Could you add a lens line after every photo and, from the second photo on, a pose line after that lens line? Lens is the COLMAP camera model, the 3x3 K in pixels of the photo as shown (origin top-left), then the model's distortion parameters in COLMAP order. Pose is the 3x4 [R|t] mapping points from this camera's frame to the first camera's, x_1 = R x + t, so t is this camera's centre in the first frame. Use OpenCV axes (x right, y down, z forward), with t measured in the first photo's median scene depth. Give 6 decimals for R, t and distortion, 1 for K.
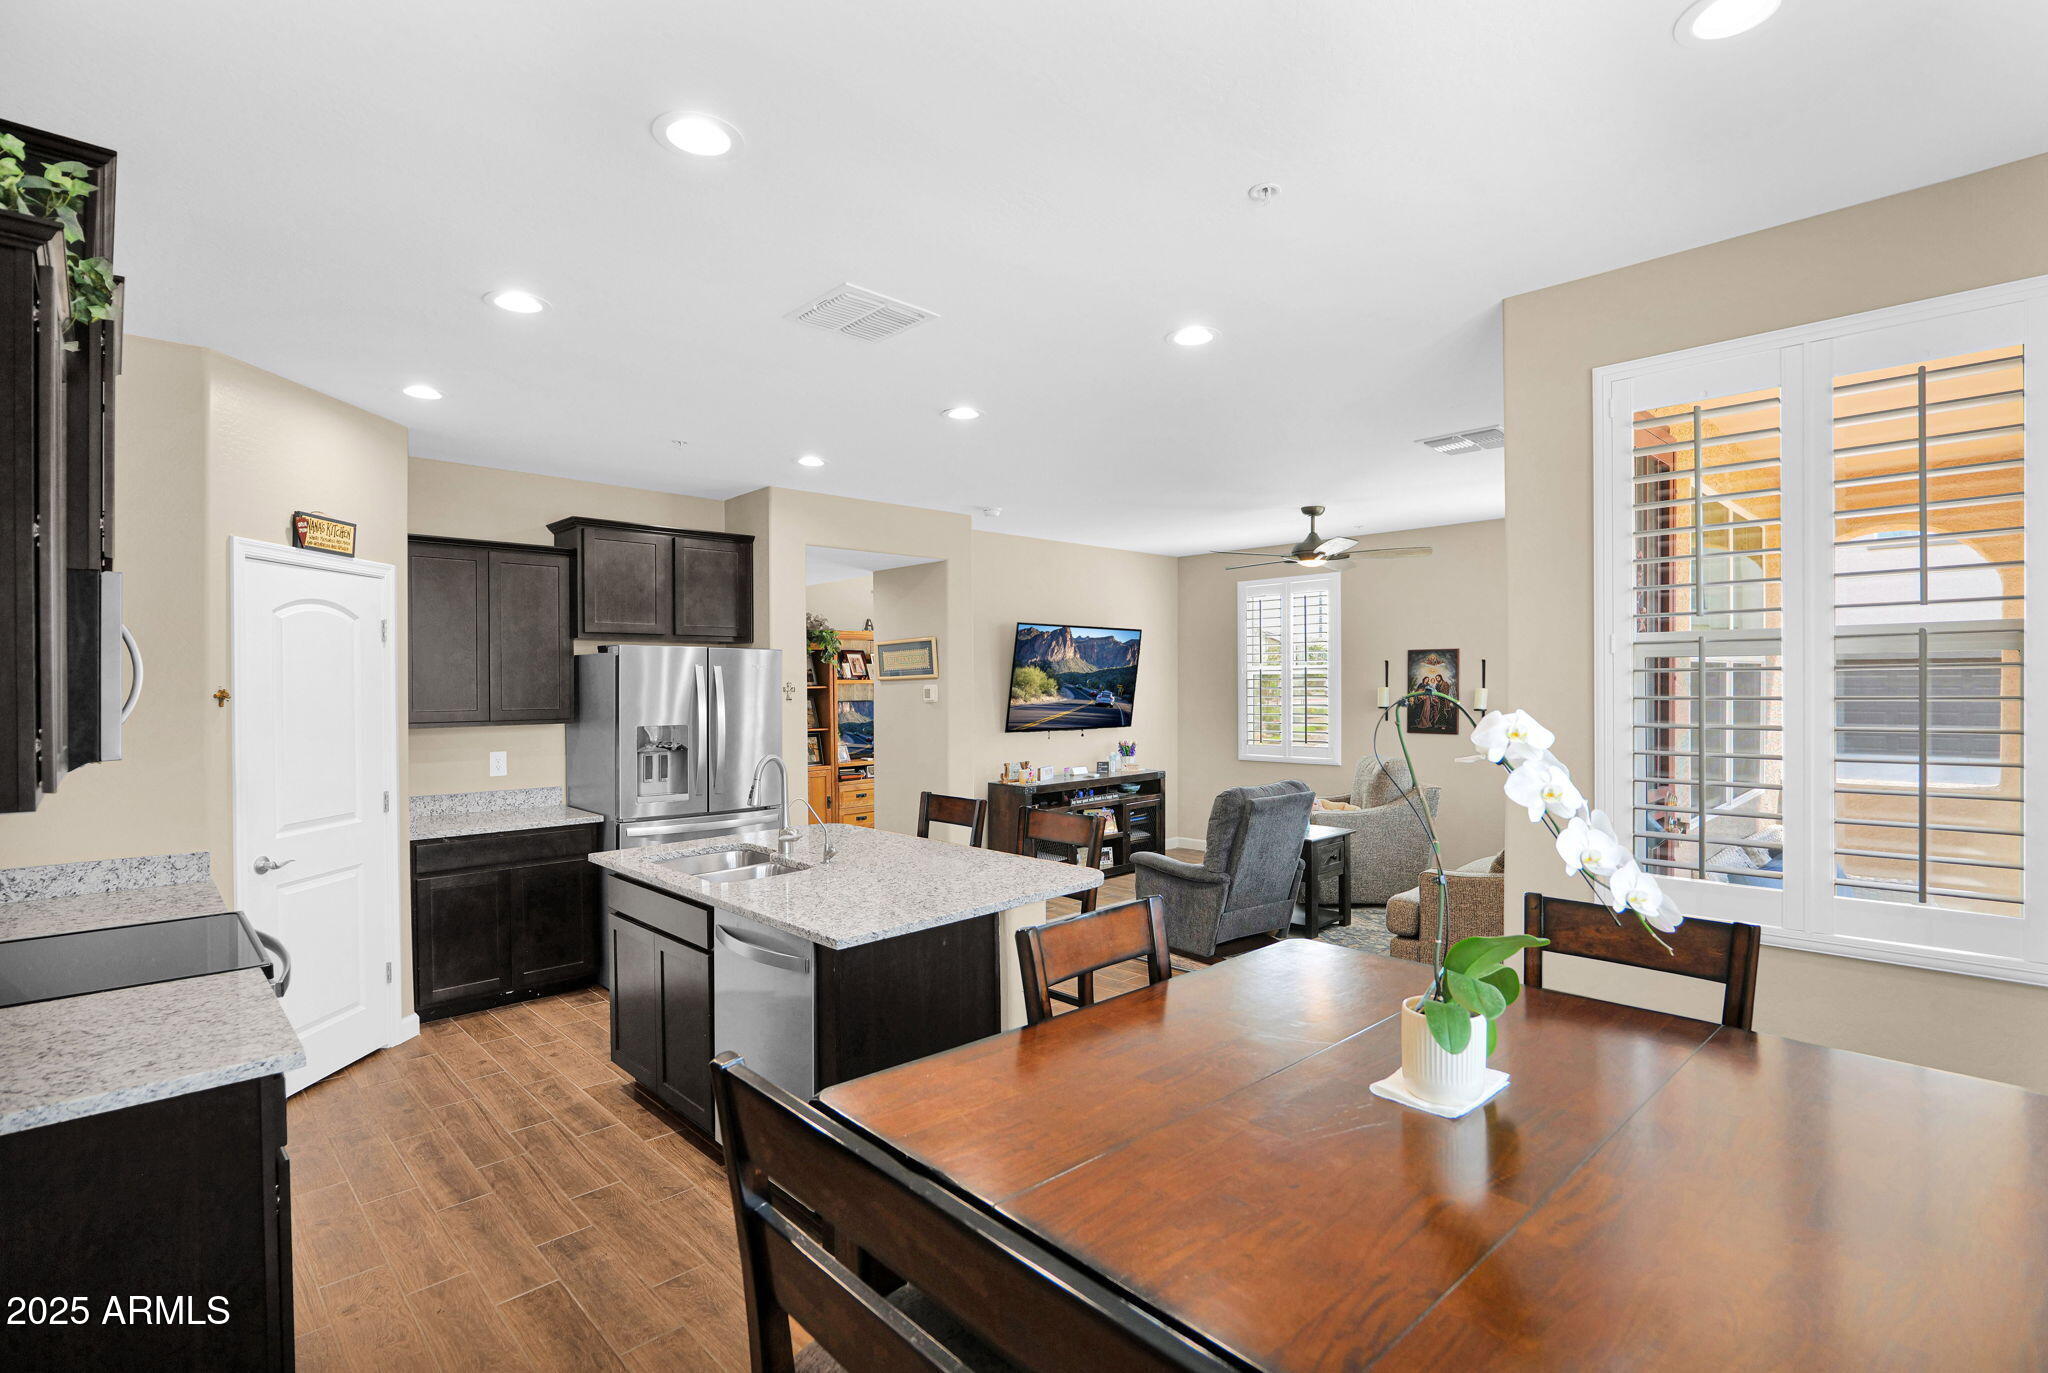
lens RADIAL K [[945.3, 0, 1022.4], [0, 945.3, 698.0], [0, 0, 1]] dist [0.001567, 0.000092]
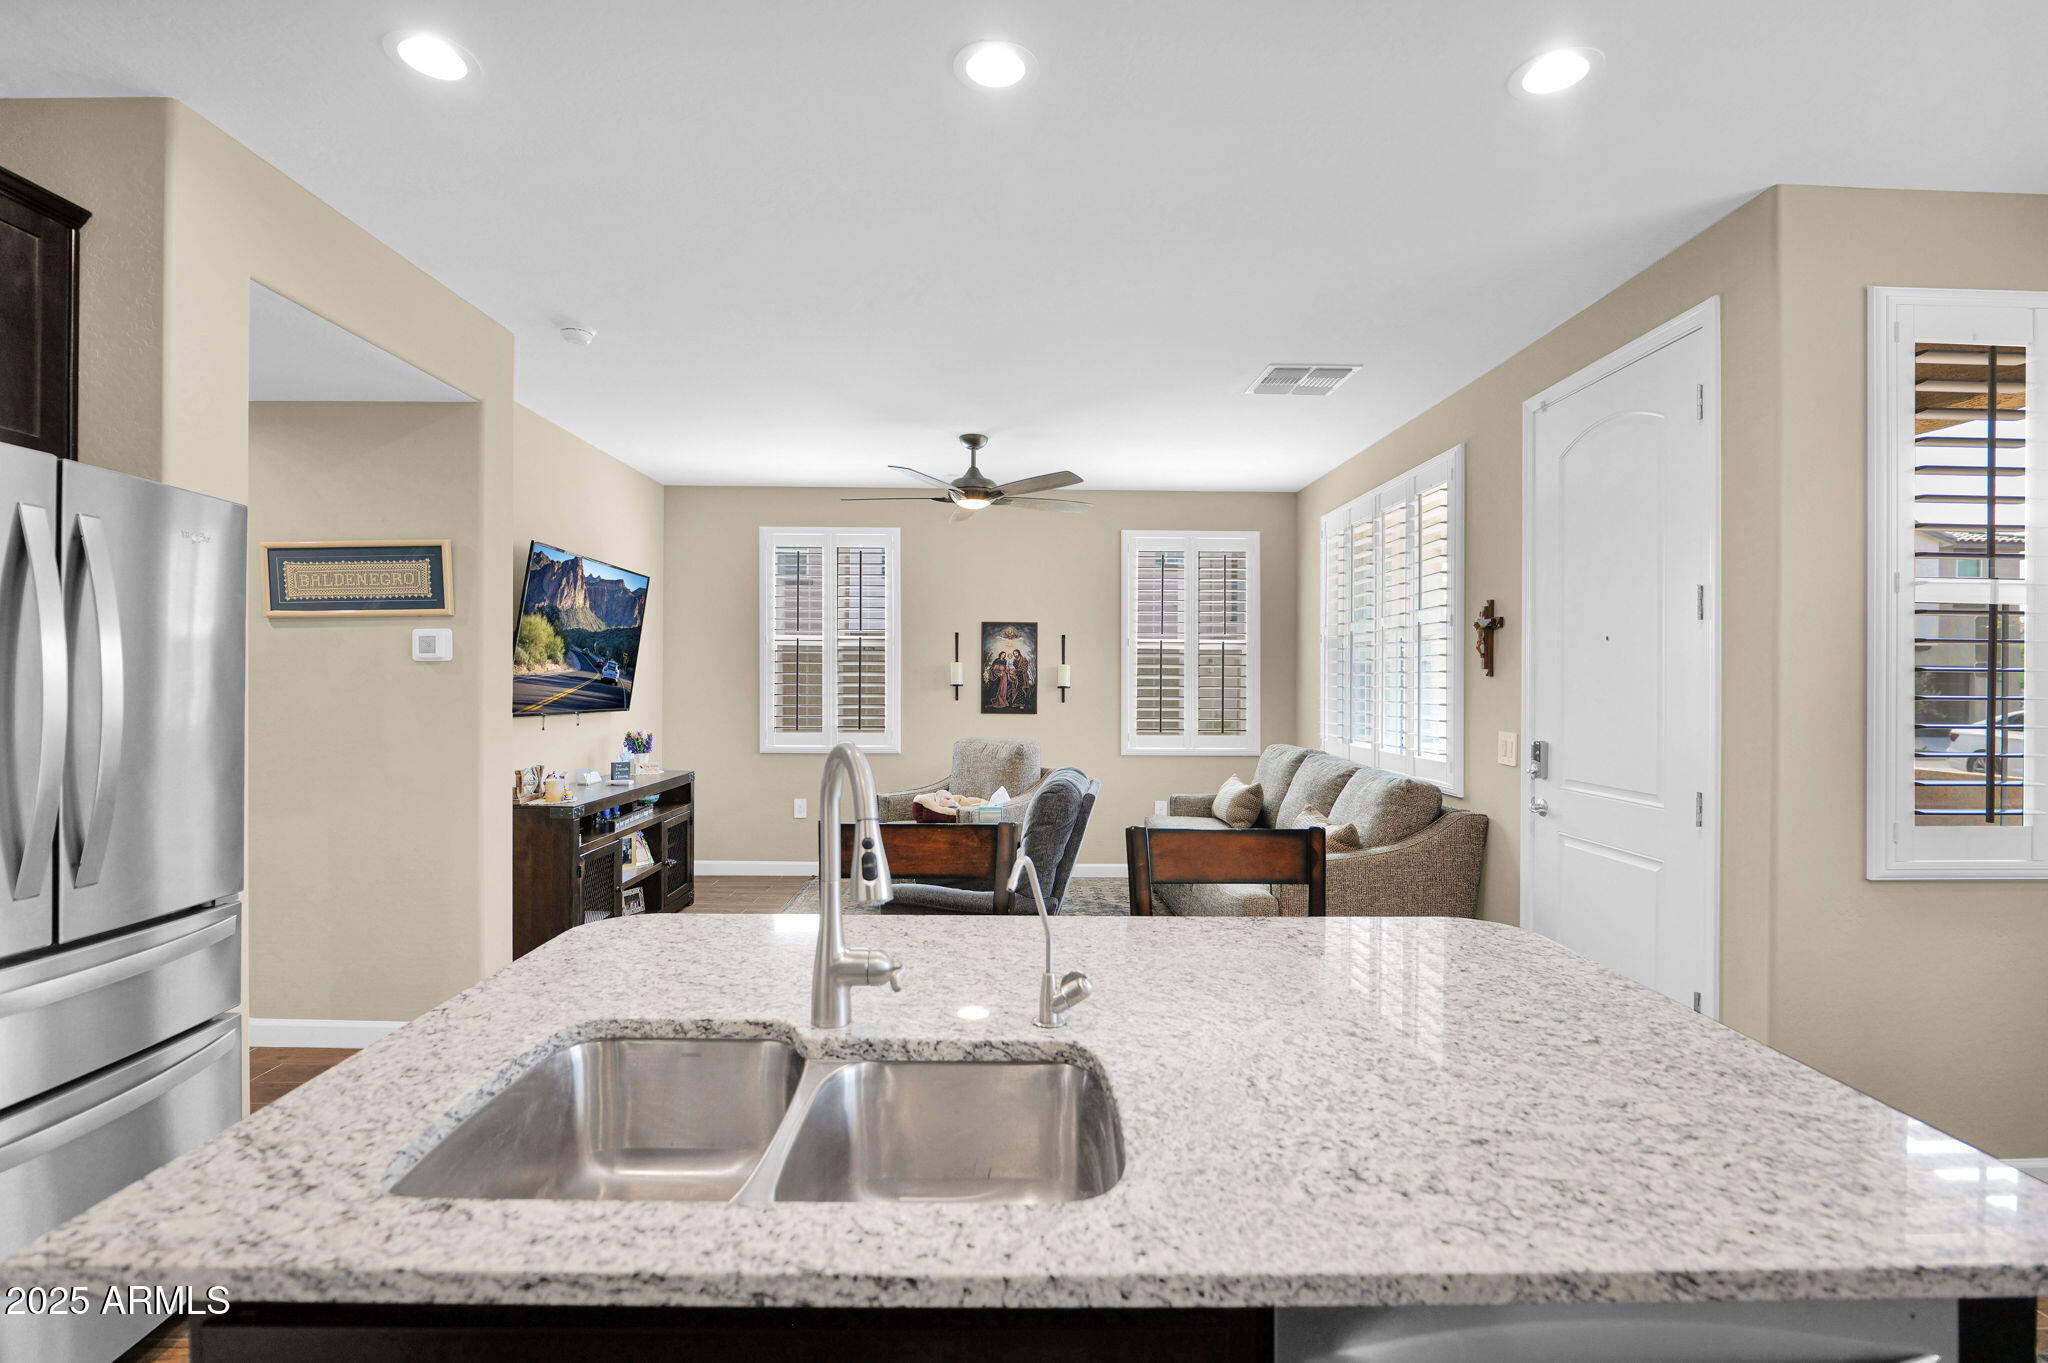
lens RADIAL K [[956.9, 0, 1033.5], [0, 956.9, 687.5], [0, 0, 1]] dist [-0.004789, -0.000580]
pose [[0.688799, 0.006114, 0.724927, -0.222732], [0.000424, 0.999961, -0.008837, 0.020350], [-0.724952, 0.006394, 0.688769, 0.342365]]
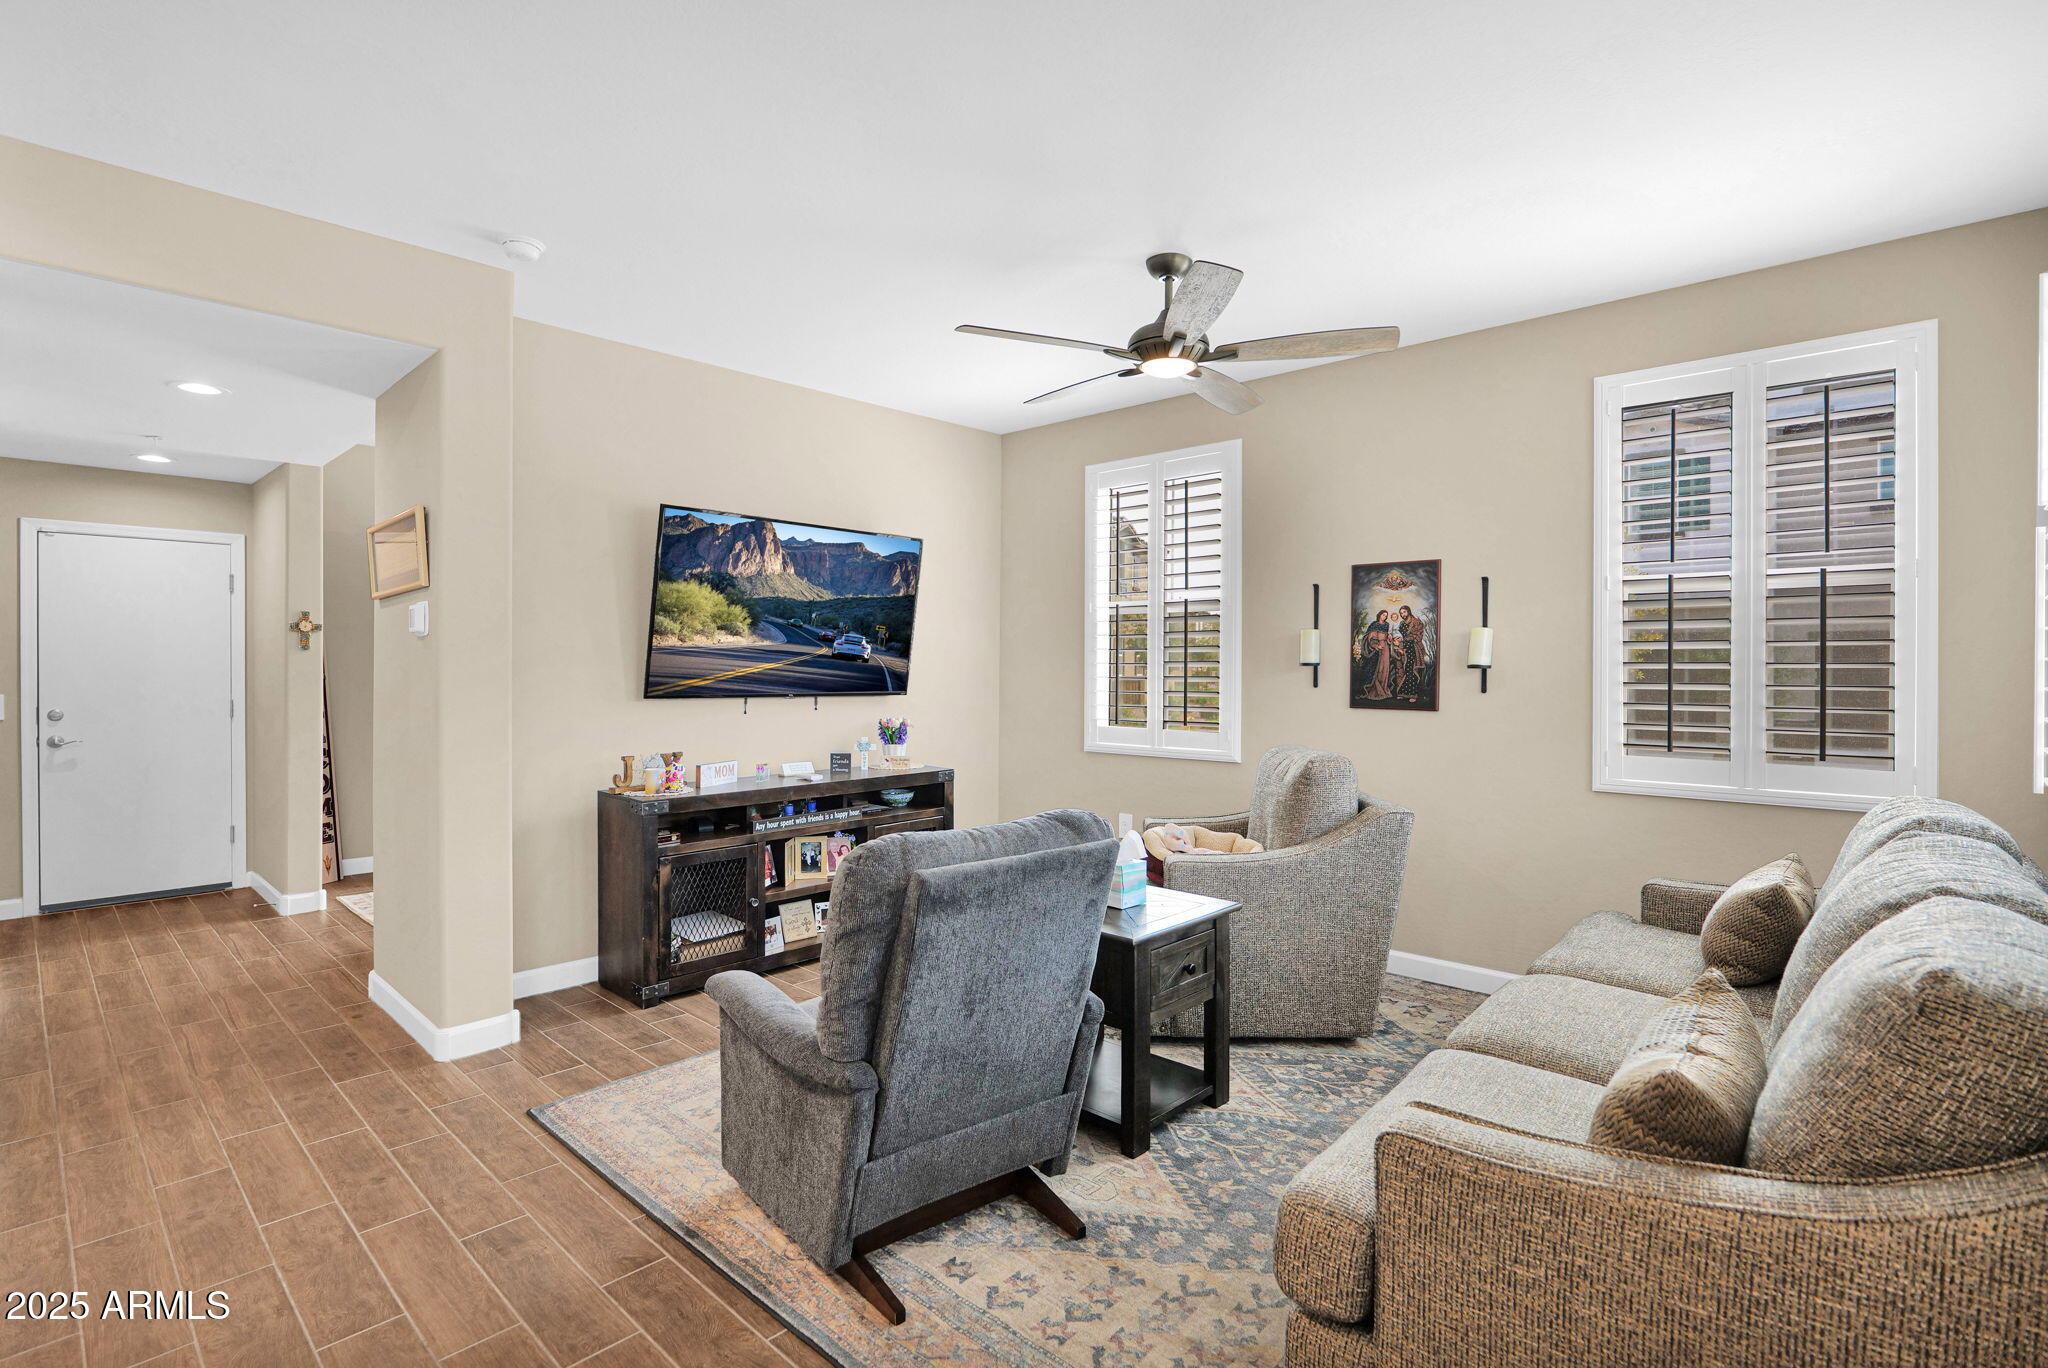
lens RADIAL K [[995.6, 0, 979.4], [0, 995.6, 674.8], [0, 0, 1]] dist [-0.003227, -0.000317]
pose [[0.999553, 0.010700, 0.027931, 0.167152], [-0.010597, 0.999937, -0.003816, 0.021390], [-0.027970, 0.003518, 0.999603, 0.406226]]
